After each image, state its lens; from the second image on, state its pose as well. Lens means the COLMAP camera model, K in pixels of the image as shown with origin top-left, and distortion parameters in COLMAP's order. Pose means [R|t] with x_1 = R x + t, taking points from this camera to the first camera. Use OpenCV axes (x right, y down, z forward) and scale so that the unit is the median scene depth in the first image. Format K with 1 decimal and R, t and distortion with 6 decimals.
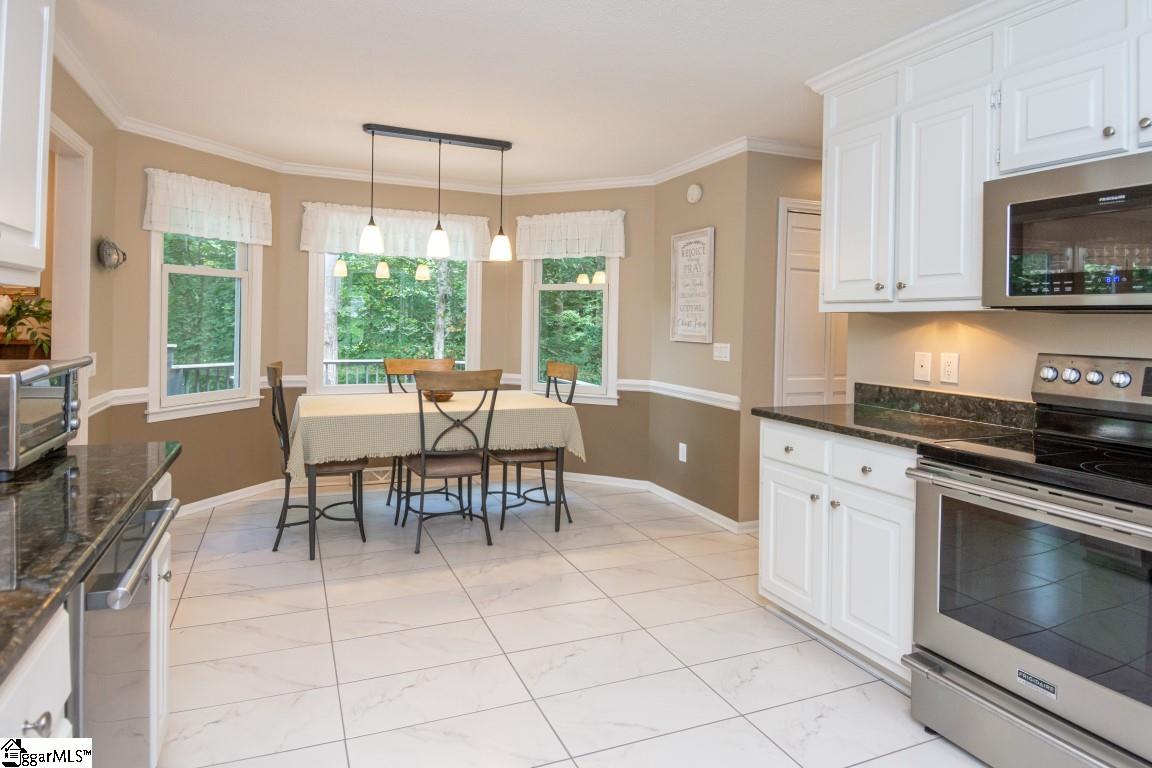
lens RADIAL K [[660.7, 0, 571.8], [0, 660.7, 329.4], [0, 0, 1]] dist [0.039854, -0.042588]
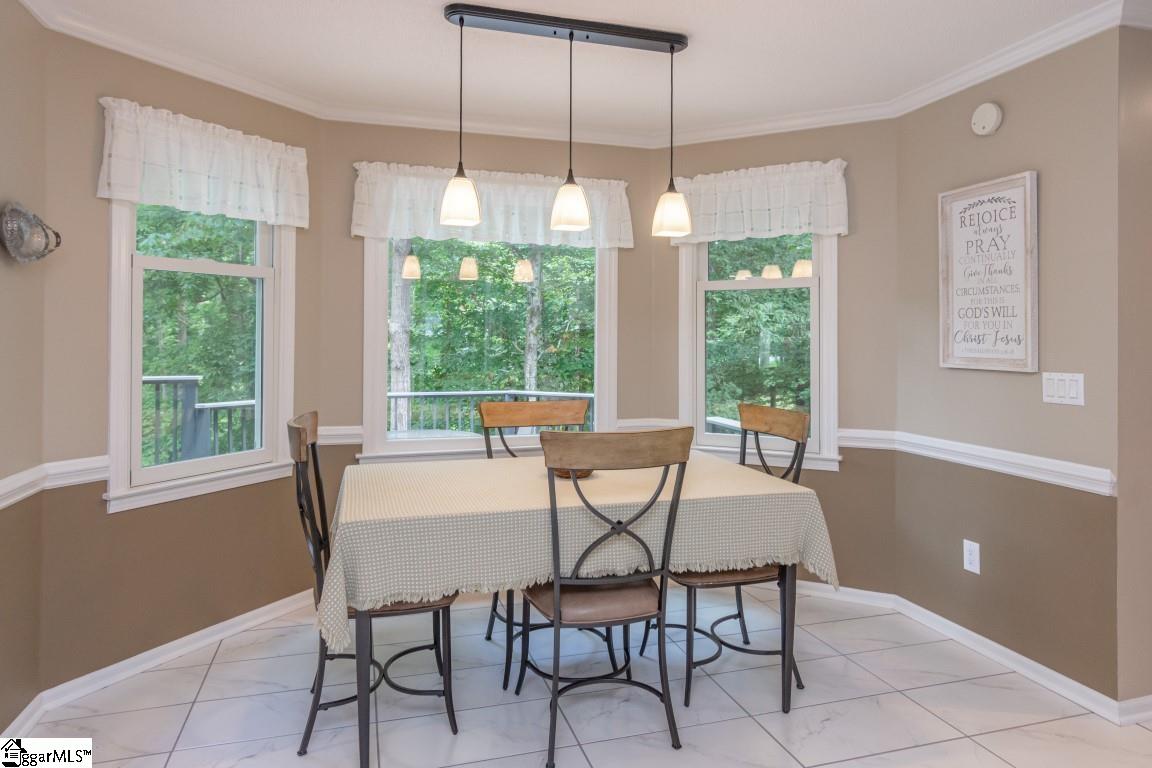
lens RADIAL K [[723.8, 0, 579.5], [0, 723.8, 336.6], [0, 0, 1]] dist [0.007190, 0.005515]
pose [[0.993716, -0.014285, -0.111017, -0.111673], [0.012727, 0.999811, -0.014730, -0.005864], [0.111206, 0.013225, 0.993709, 0.329712]]
